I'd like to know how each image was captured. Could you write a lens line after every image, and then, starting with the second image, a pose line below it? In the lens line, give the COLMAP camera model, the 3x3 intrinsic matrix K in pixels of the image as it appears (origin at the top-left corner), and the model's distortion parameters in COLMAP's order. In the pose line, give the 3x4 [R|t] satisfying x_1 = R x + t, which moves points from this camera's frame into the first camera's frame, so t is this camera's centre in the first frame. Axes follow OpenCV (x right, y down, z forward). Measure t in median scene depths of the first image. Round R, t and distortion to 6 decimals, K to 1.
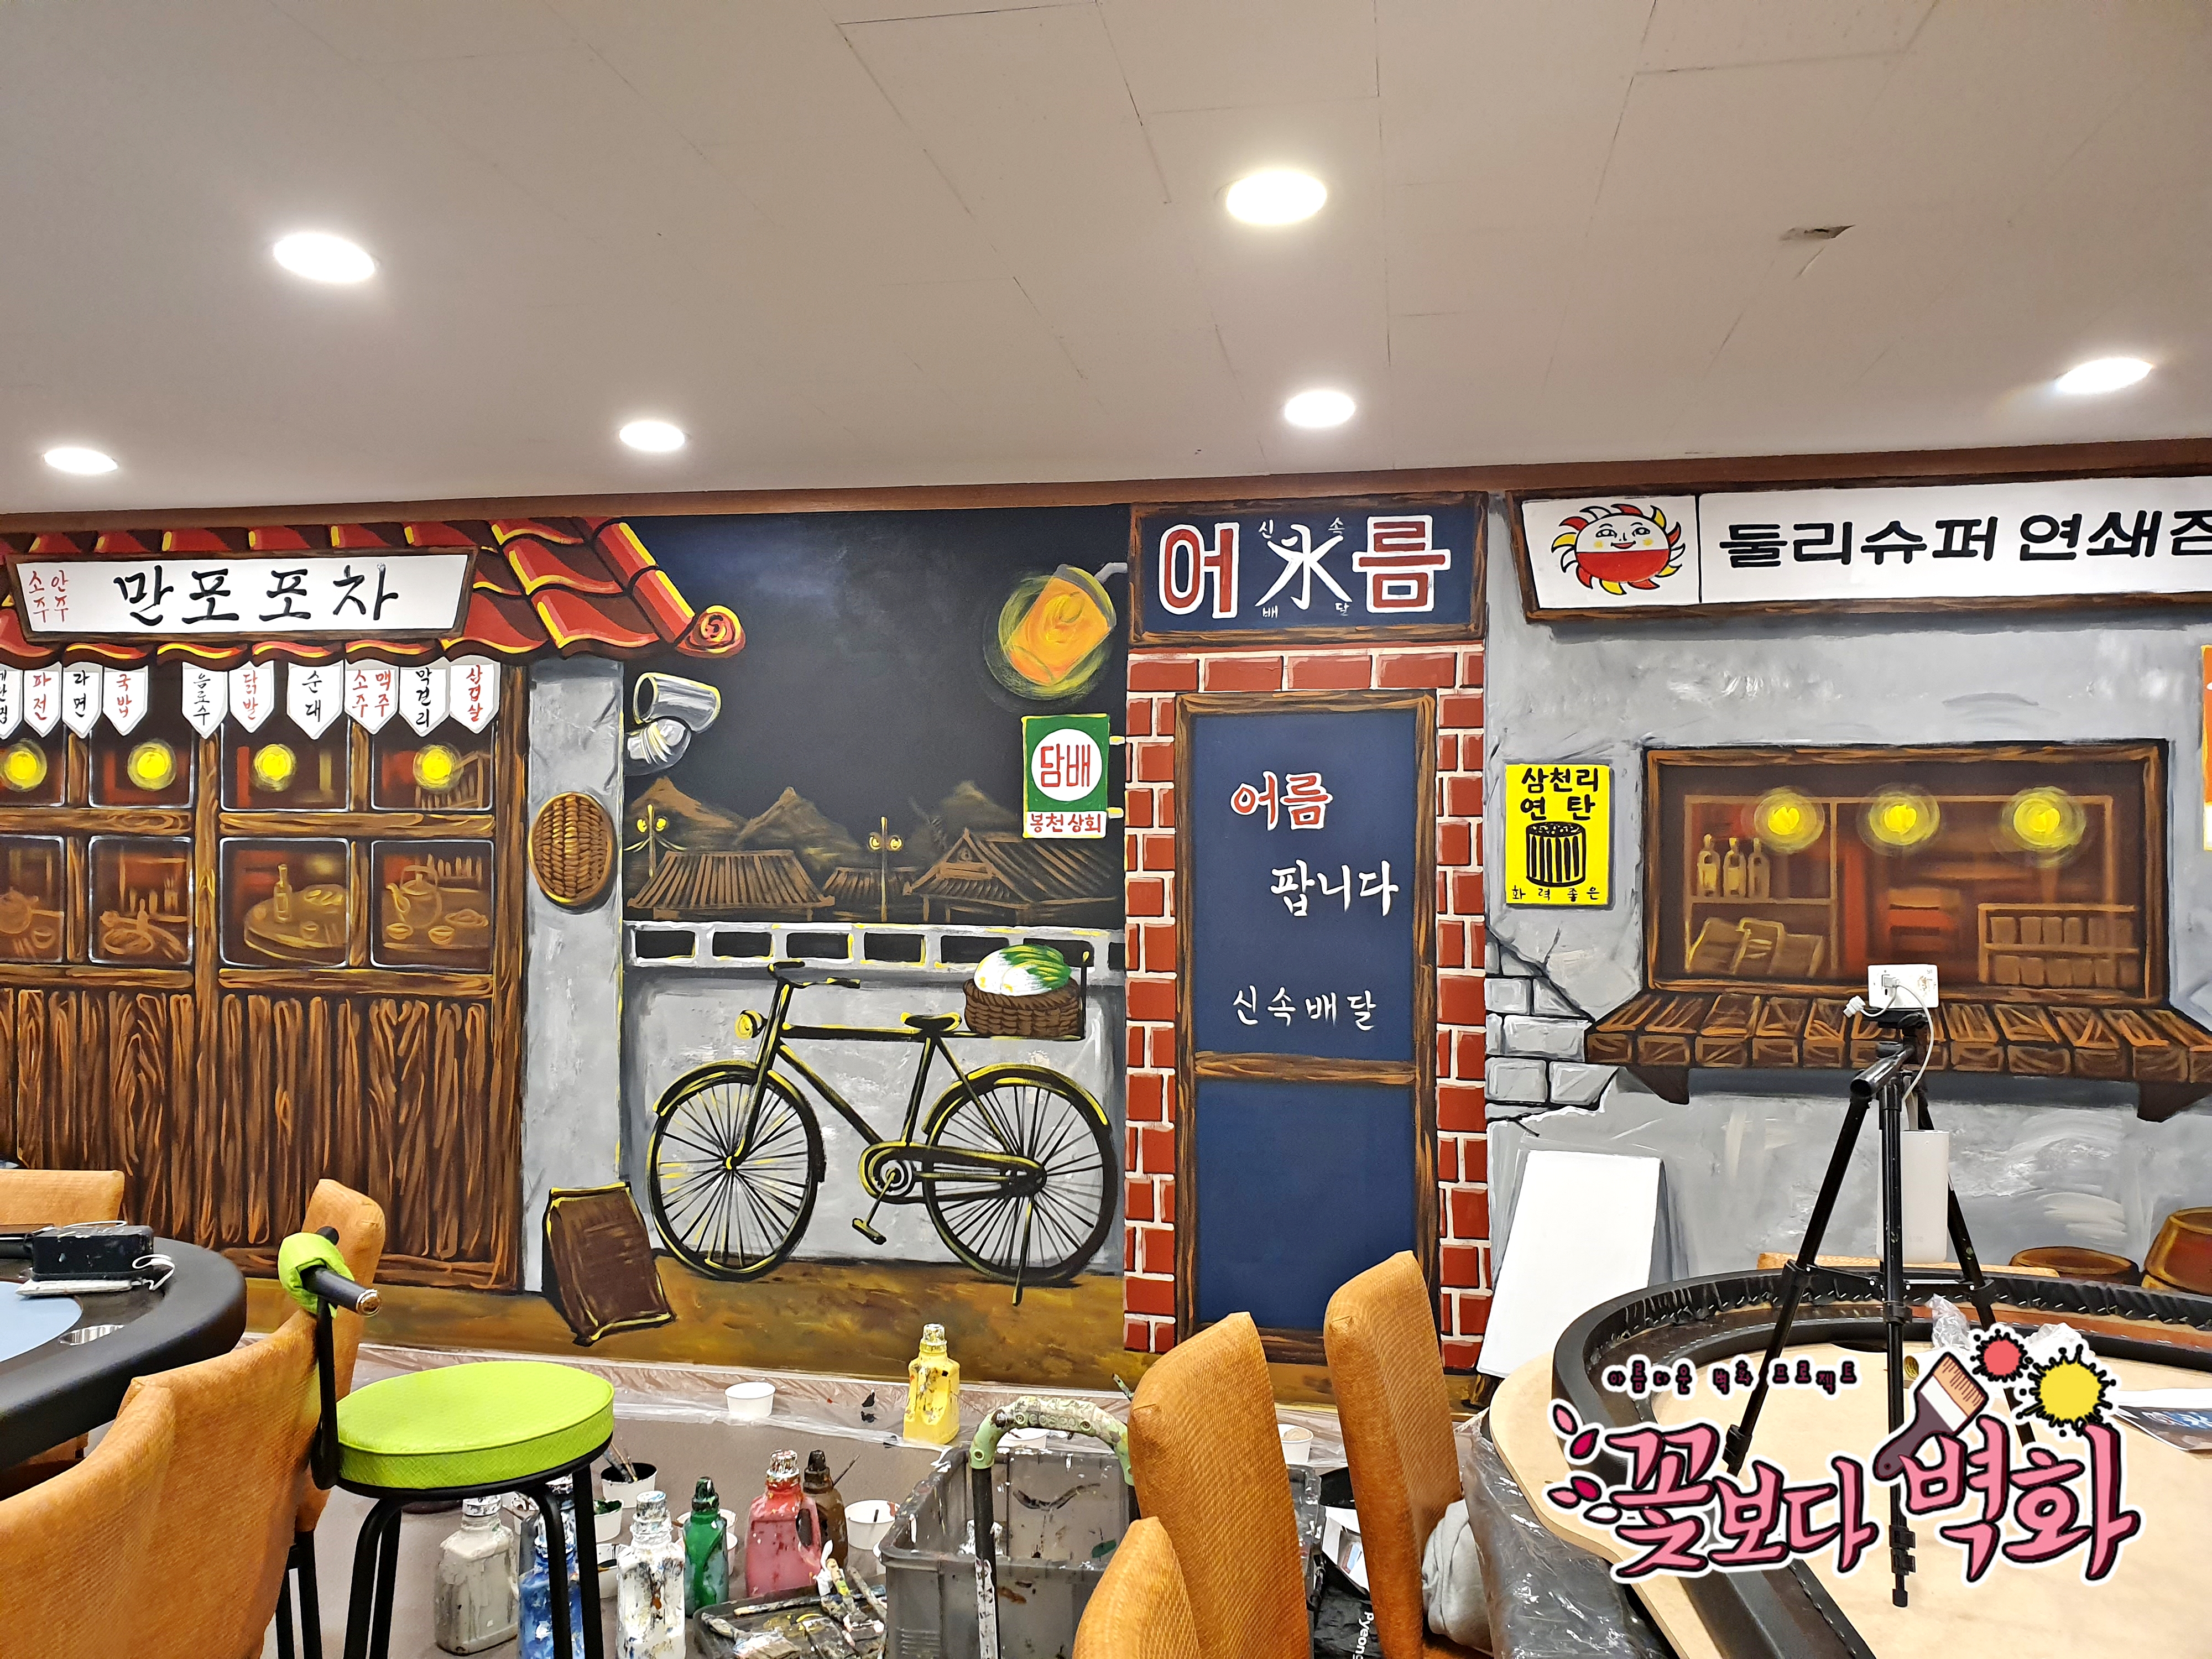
lens RADIAL K [[1738.1, 0, 1090.5], [0, 1738.1, 826.0], [0, 0, 1]] dist [0.039682, -0.051022]
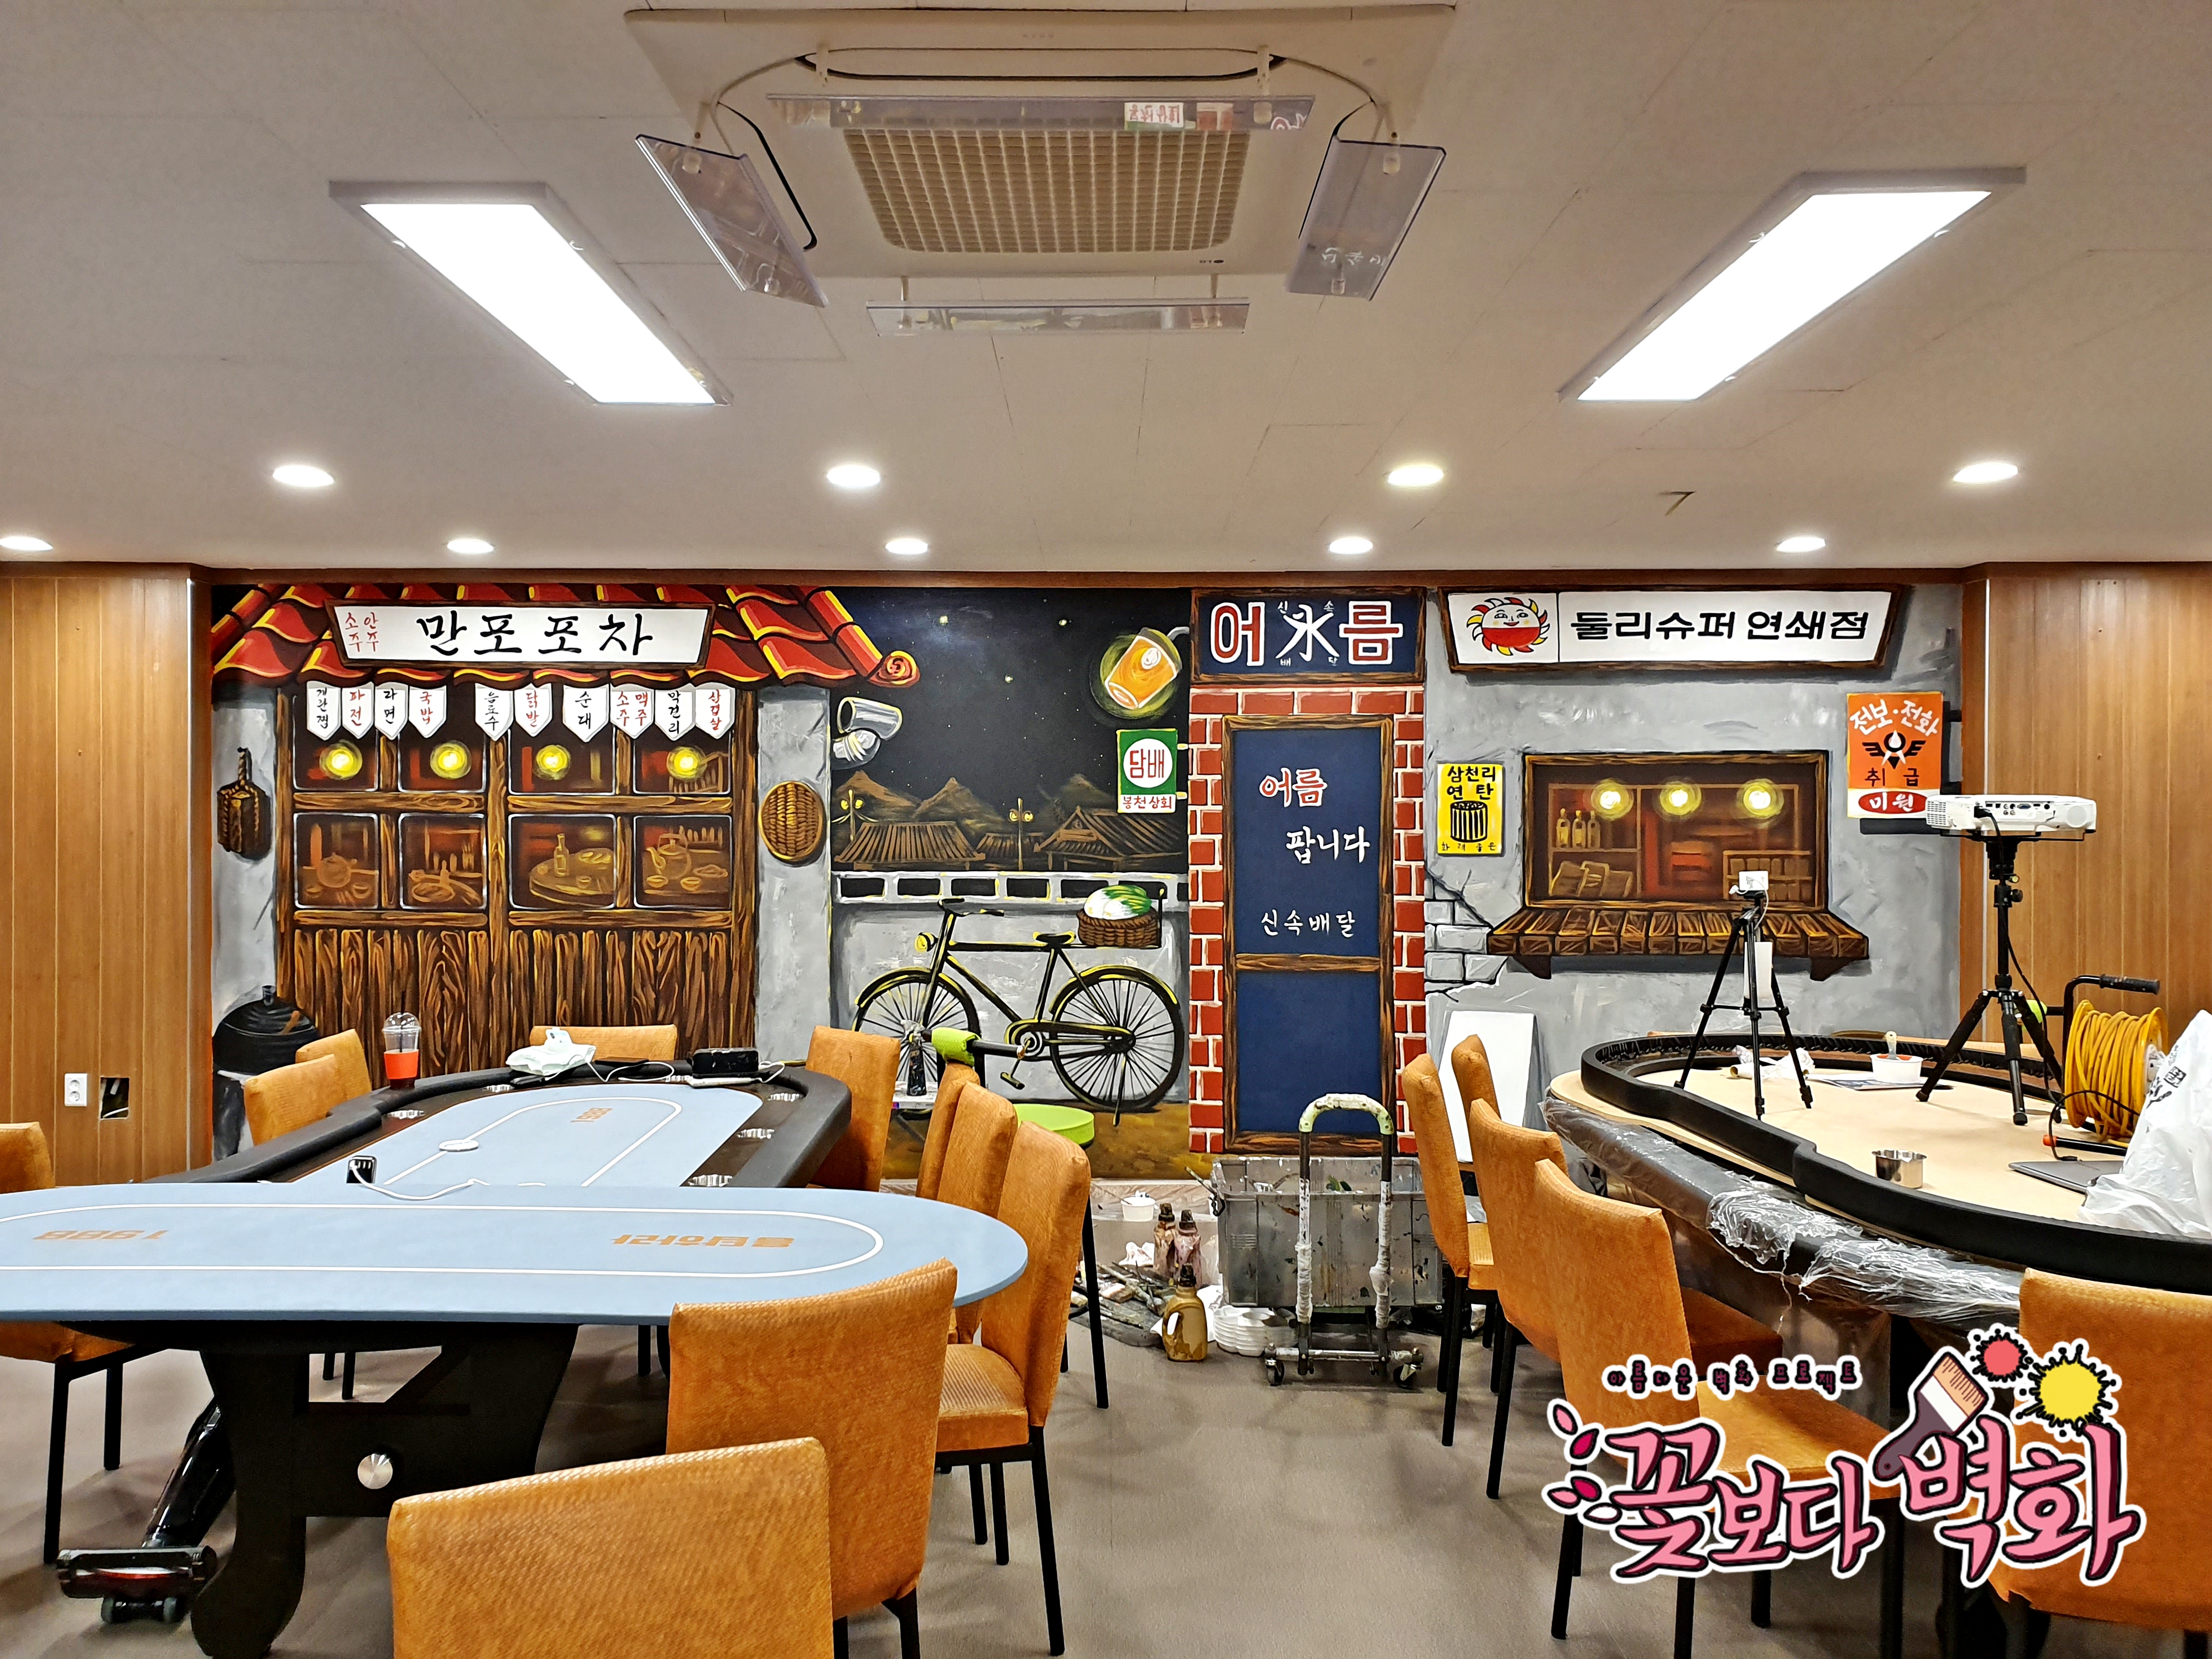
lens RADIAL K [[1738.1, 0, 1090.2], [0, 1738.1, 841.4], [0, 0, 1]] dist [0.039682, -0.051022]
pose [[0.984314, -0.007632, 0.176258, -0.322705], [0.002395, 0.999550, 0.029907, -0.012696], [-0.176407, -0.029016, 0.983890, -0.447639]]
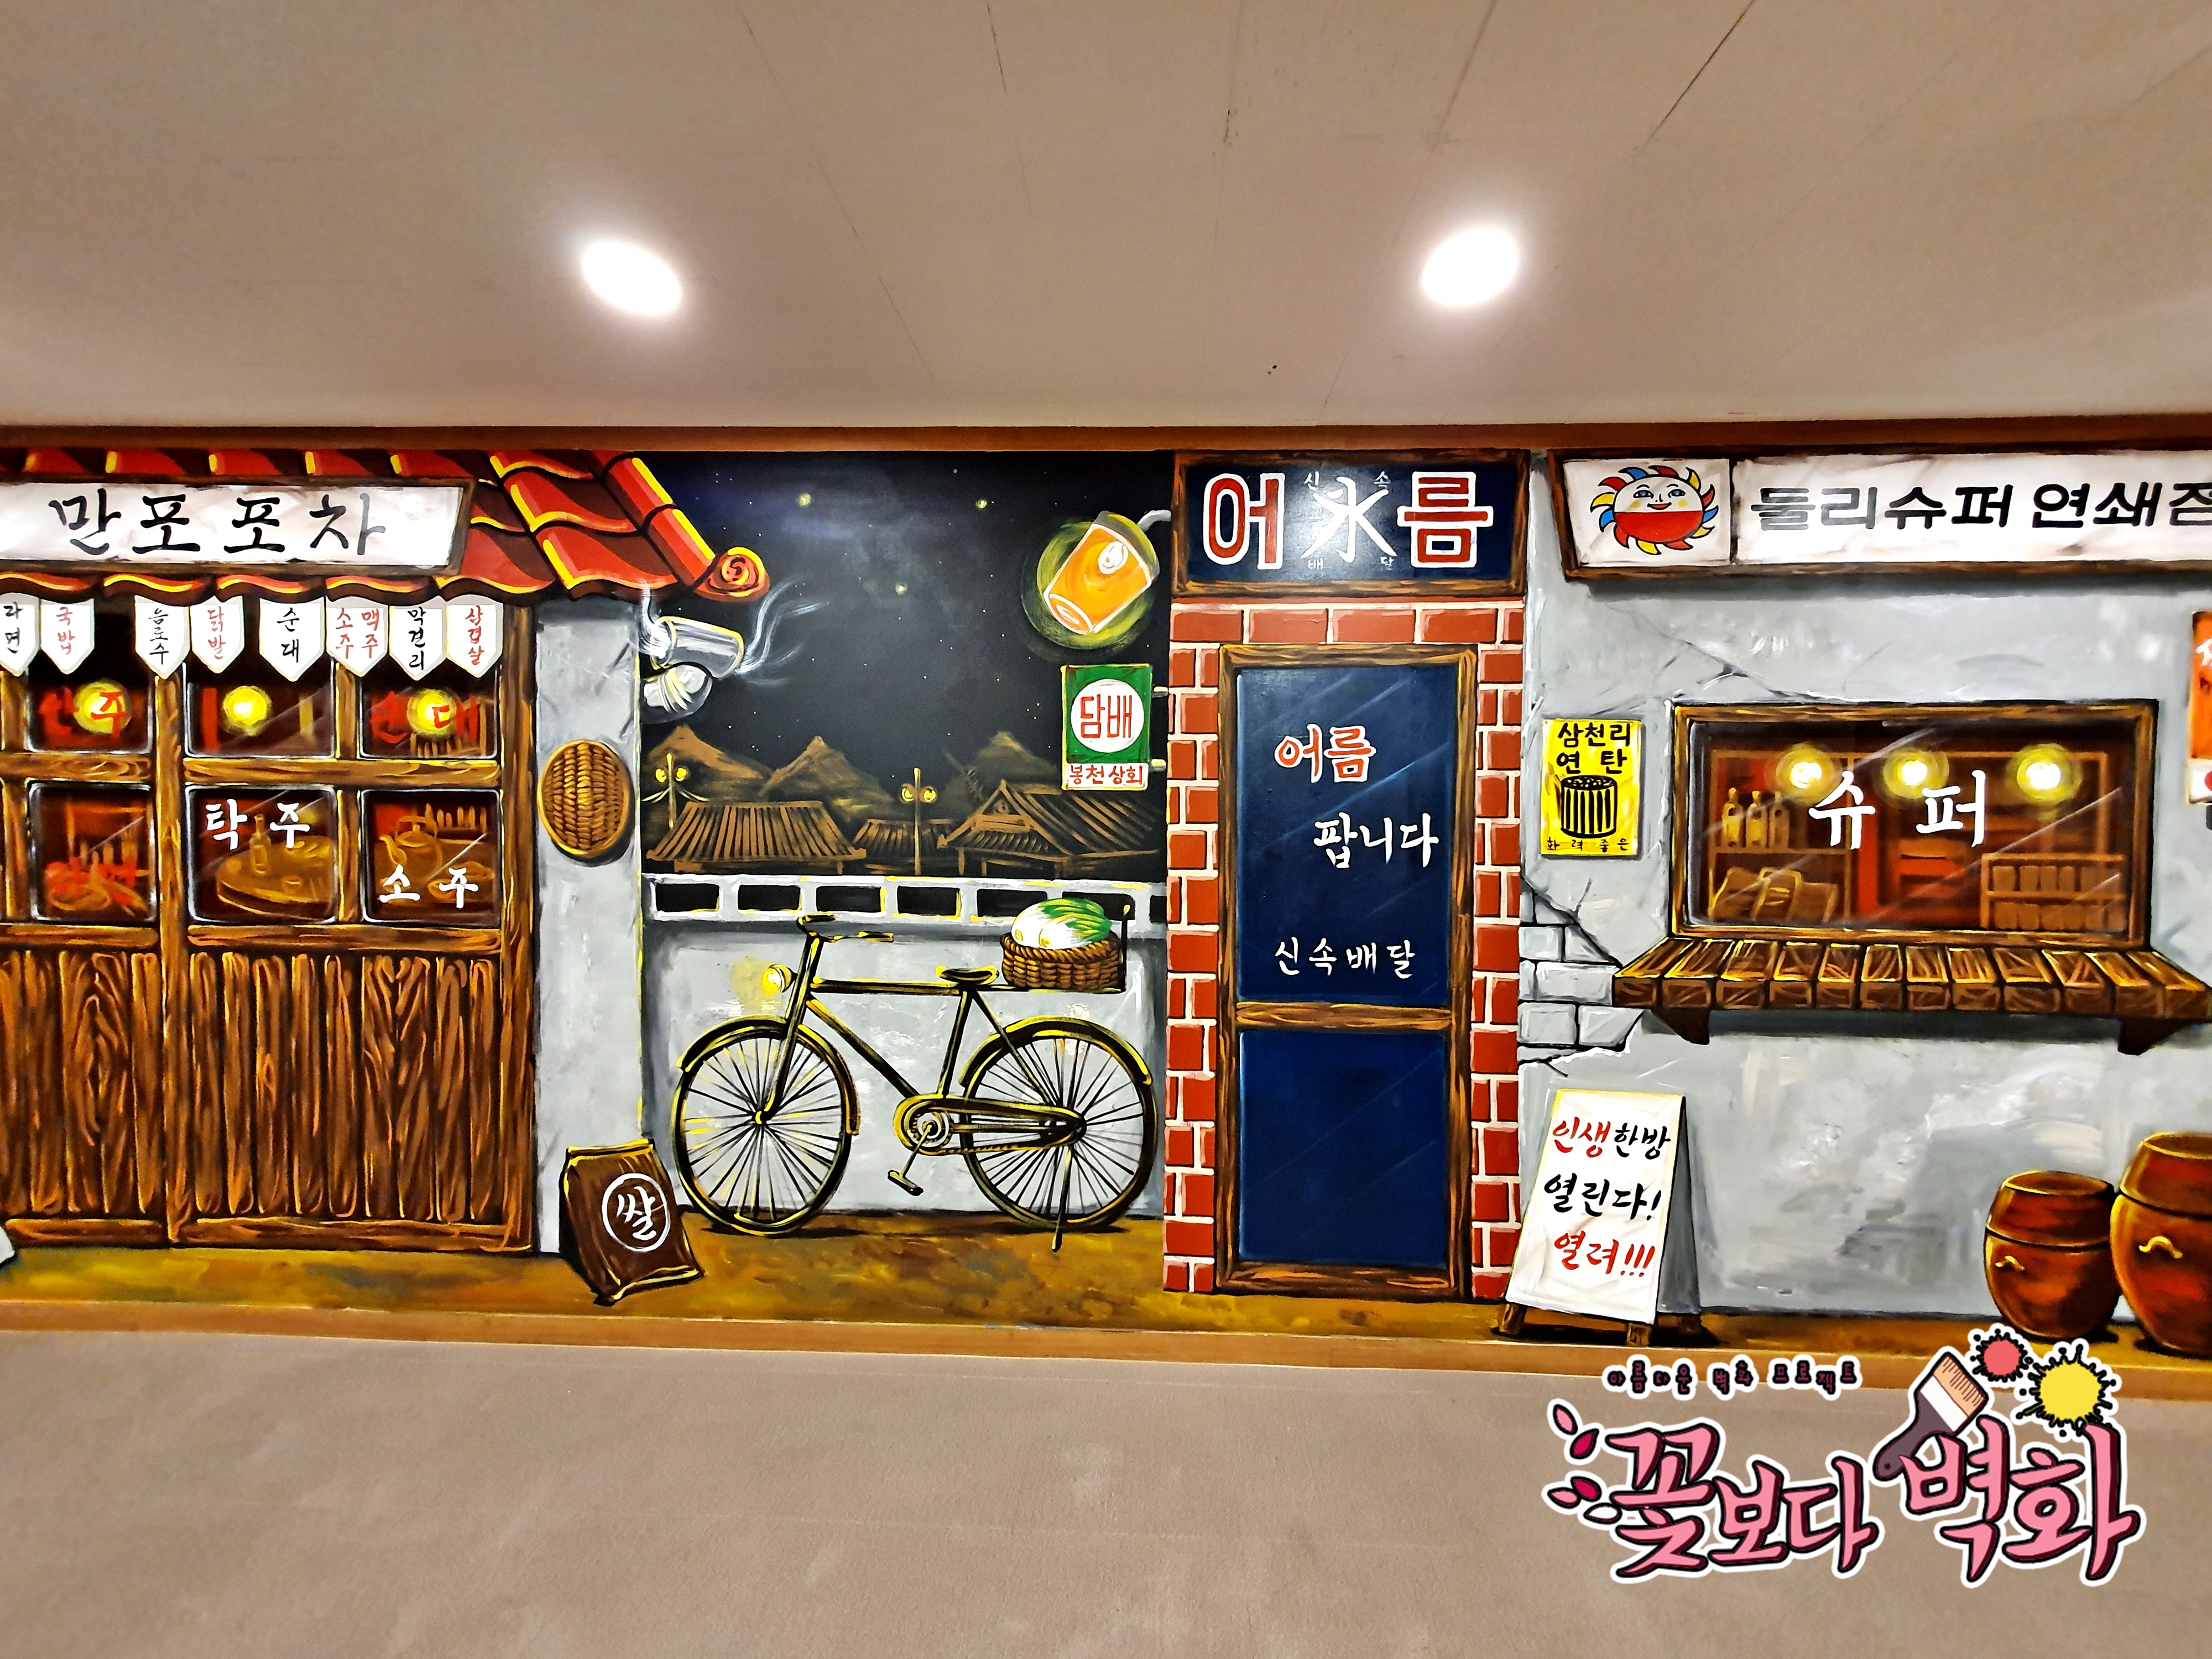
lens RADIAL K [[888.8, 0, 1141.7], [0, 888.8, 859.2], [0, 0, 1]] dist [0.012748, -0.001349]
pose [[0.988083, 0.000089, 0.153922, -0.072922], [-0.005832, 0.999304, 0.036857, 0.027730], [-0.153812, -0.037315, 0.987395, 0.488337]]
